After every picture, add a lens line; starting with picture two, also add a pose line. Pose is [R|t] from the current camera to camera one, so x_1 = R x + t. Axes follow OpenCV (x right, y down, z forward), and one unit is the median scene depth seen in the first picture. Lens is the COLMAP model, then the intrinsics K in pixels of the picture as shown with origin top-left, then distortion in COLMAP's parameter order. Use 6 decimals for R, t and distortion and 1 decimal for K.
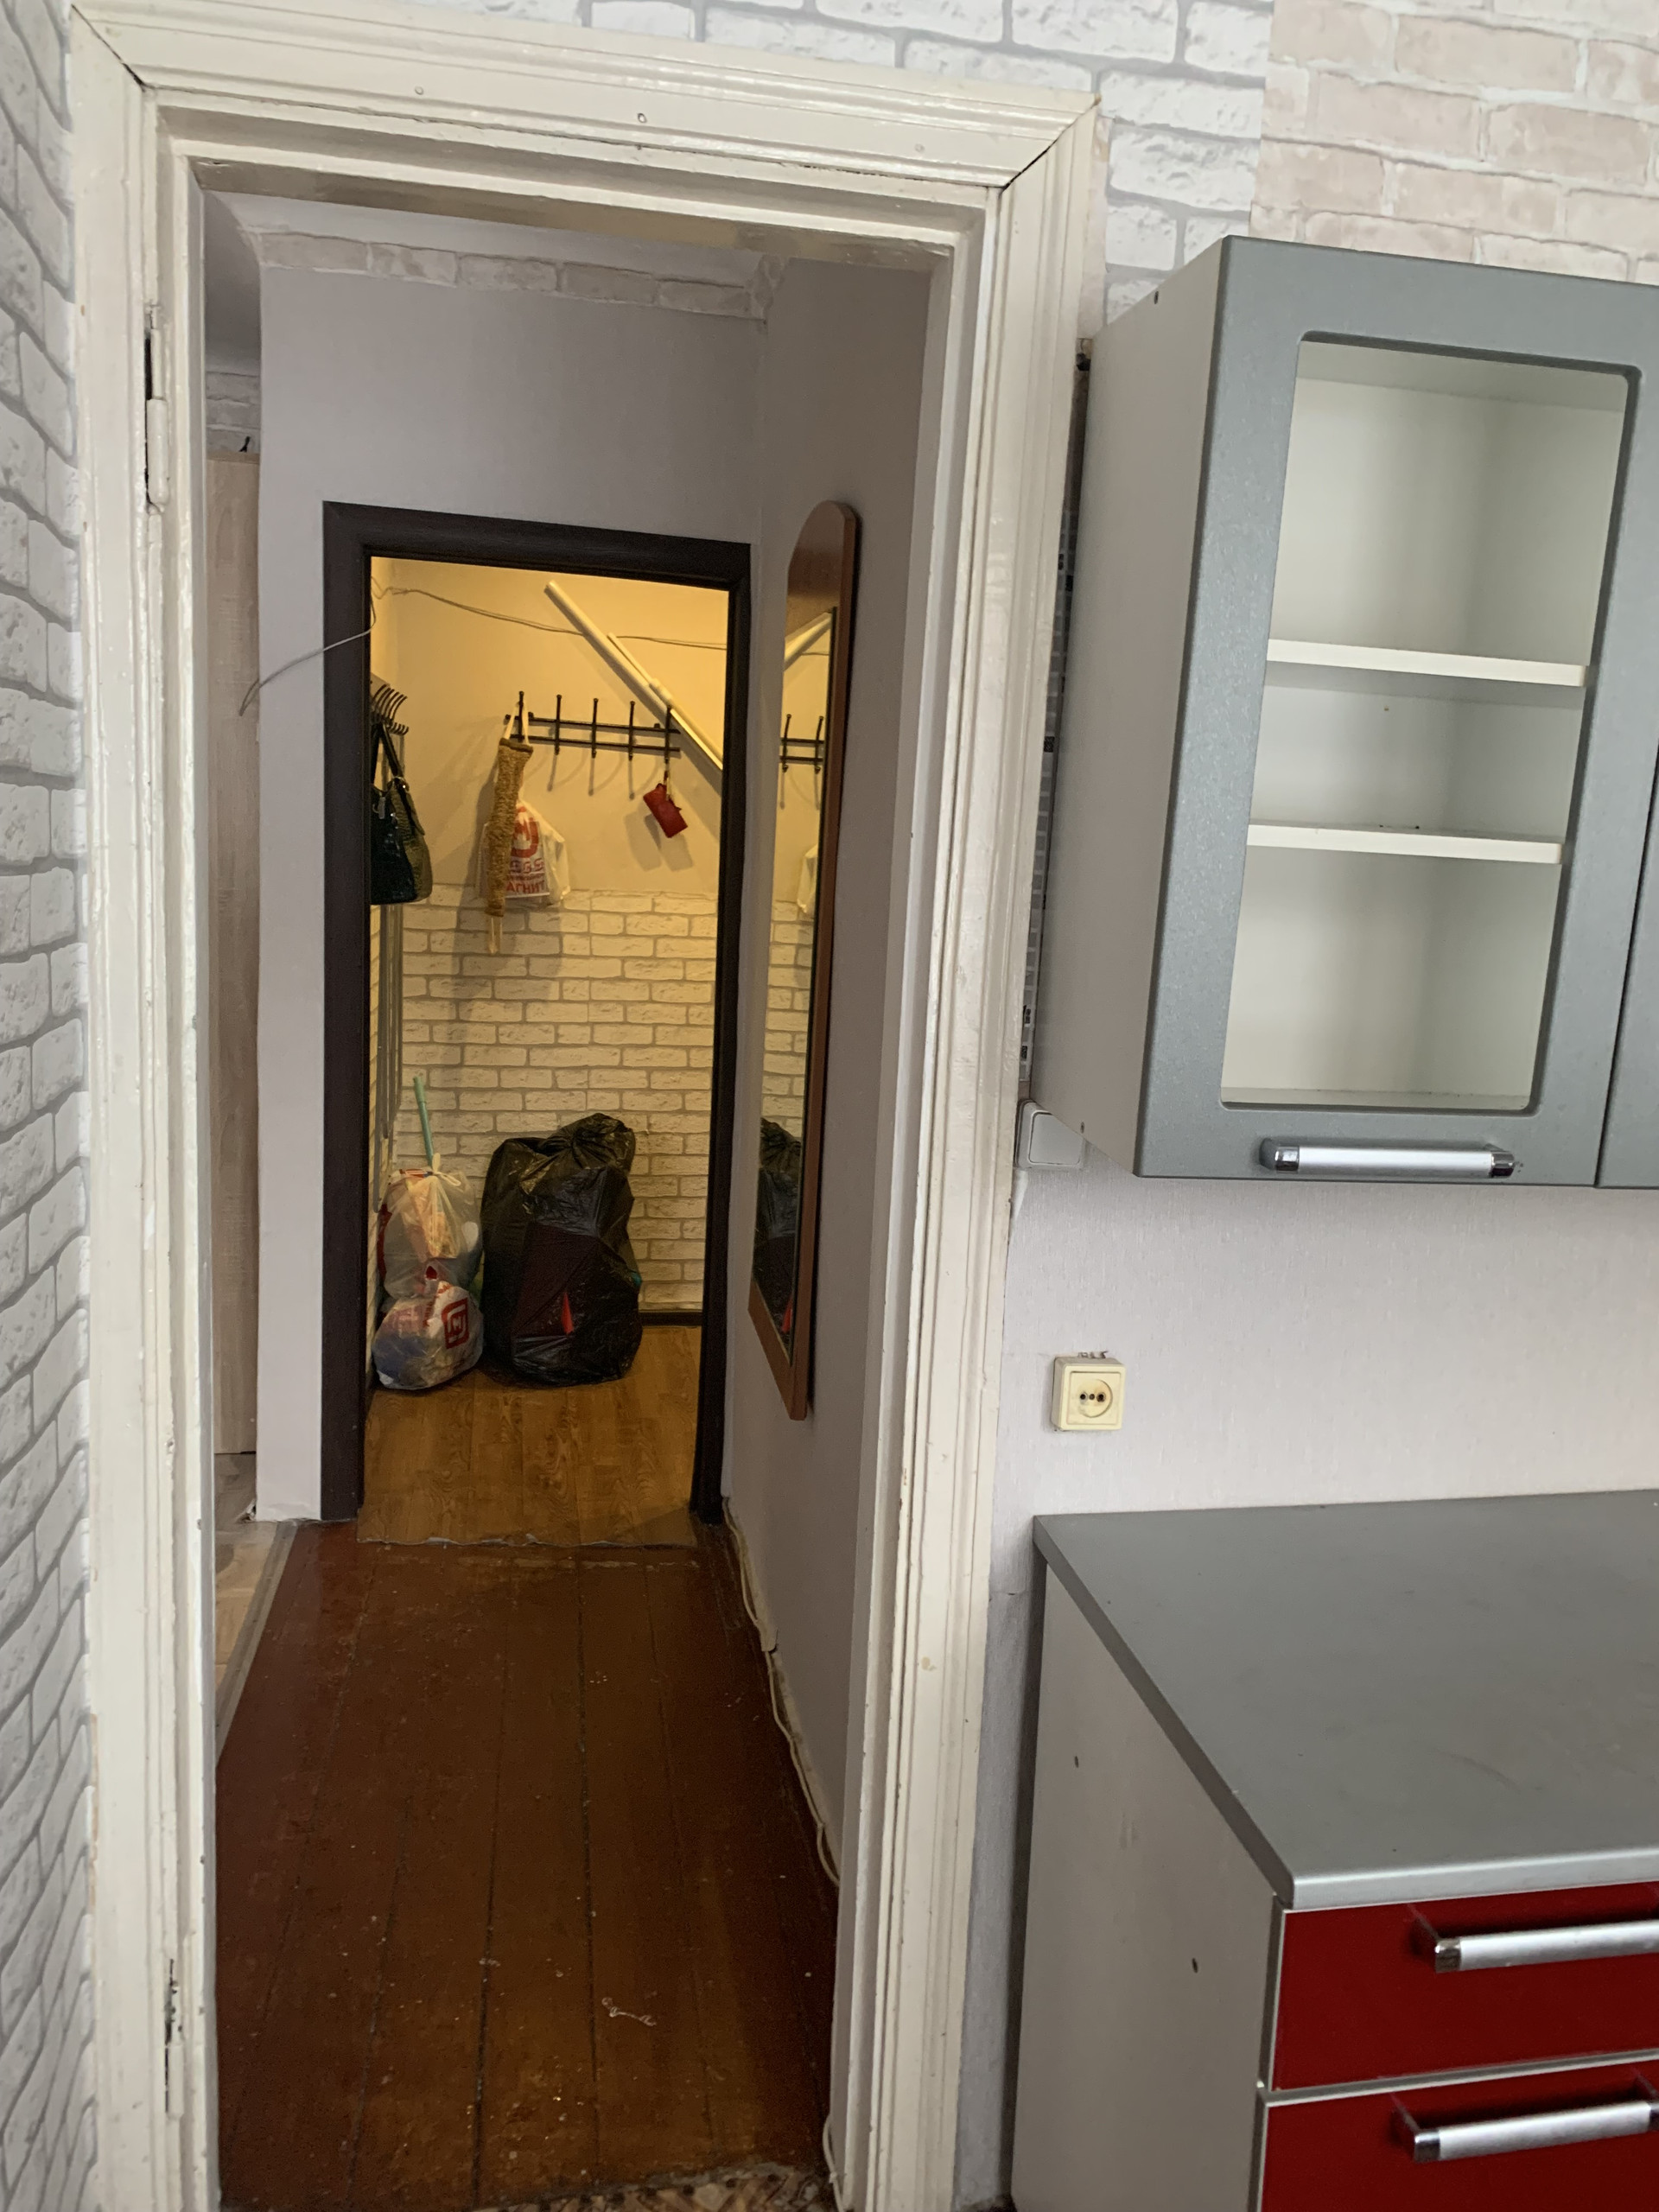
lens RADIAL K [[1680.3, 0, 835.6], [0, 1680.3, 1099.3], [0, 0, 1]] dist [0.014602, -0.013401]
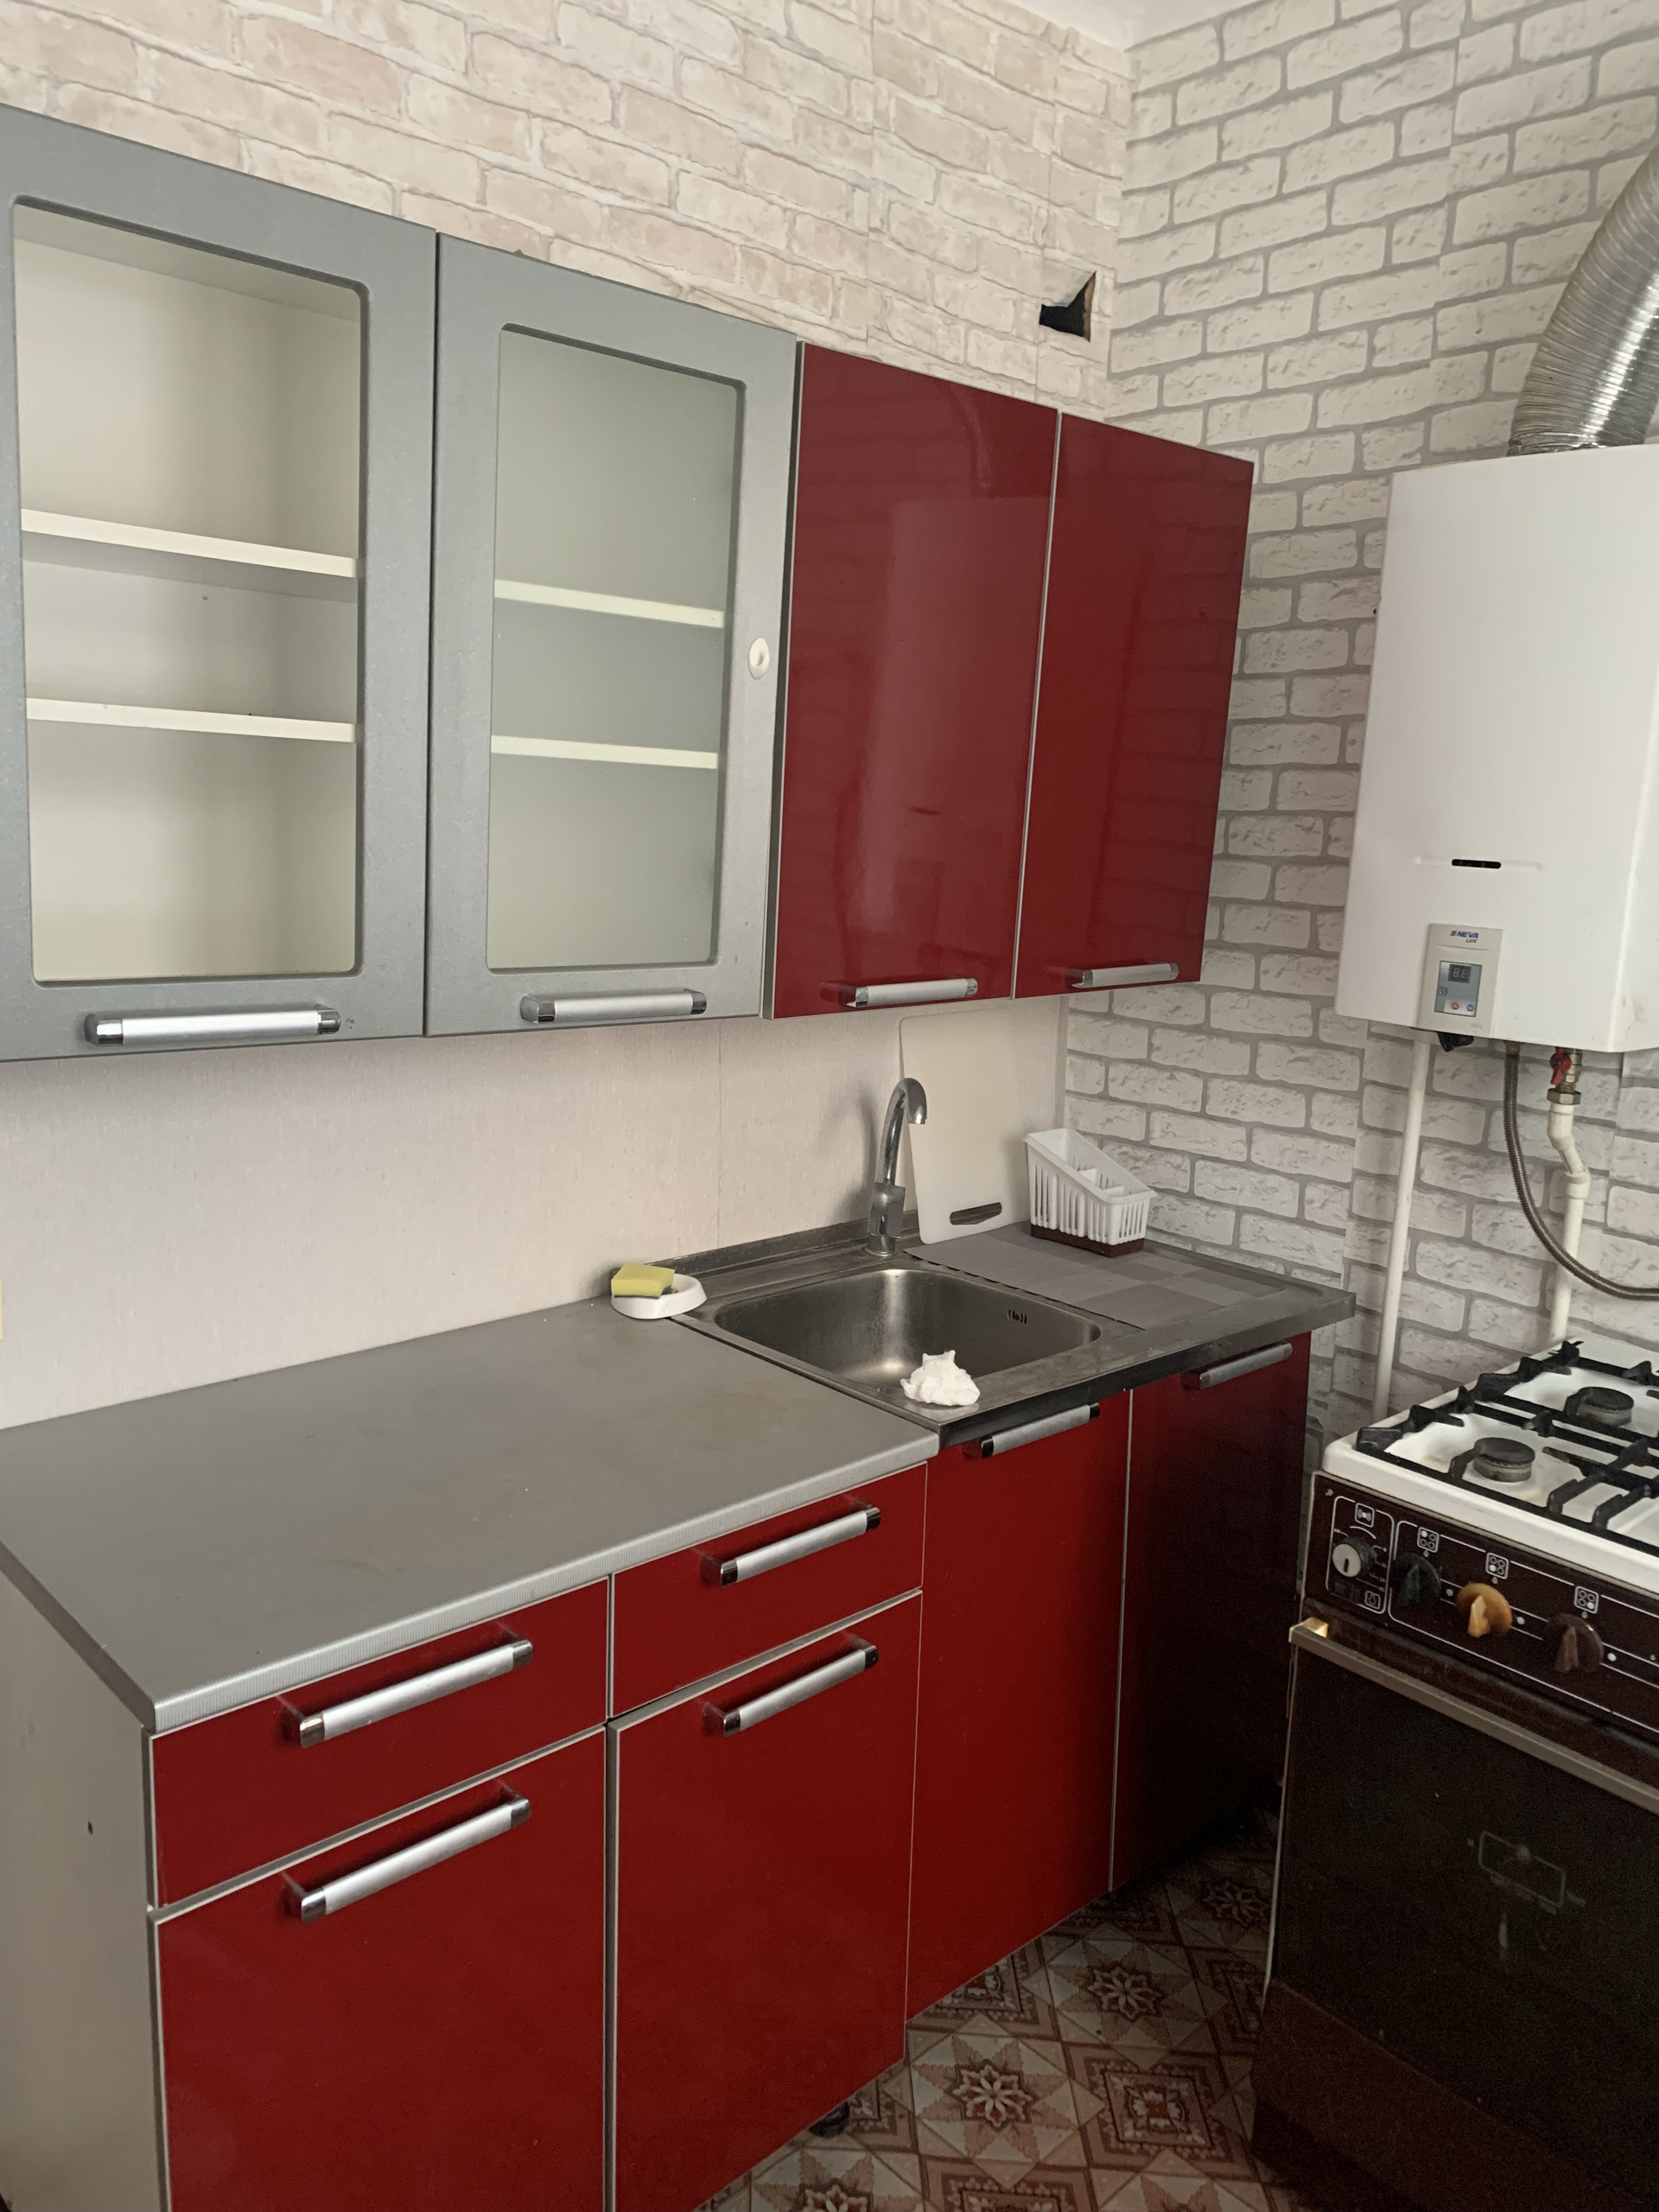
lens RADIAL K [[1680.3, 0, 846.9], [0, 1680.3, 1097.3], [0, 0, 1]] dist [0.014602, -0.013401]
pose [[0.844708, -0.107216, 0.524379, 0.089486], [0.087240, 0.994209, 0.062746, 0.041440], [-0.528069, -0.007256, 0.849170, -0.081630]]
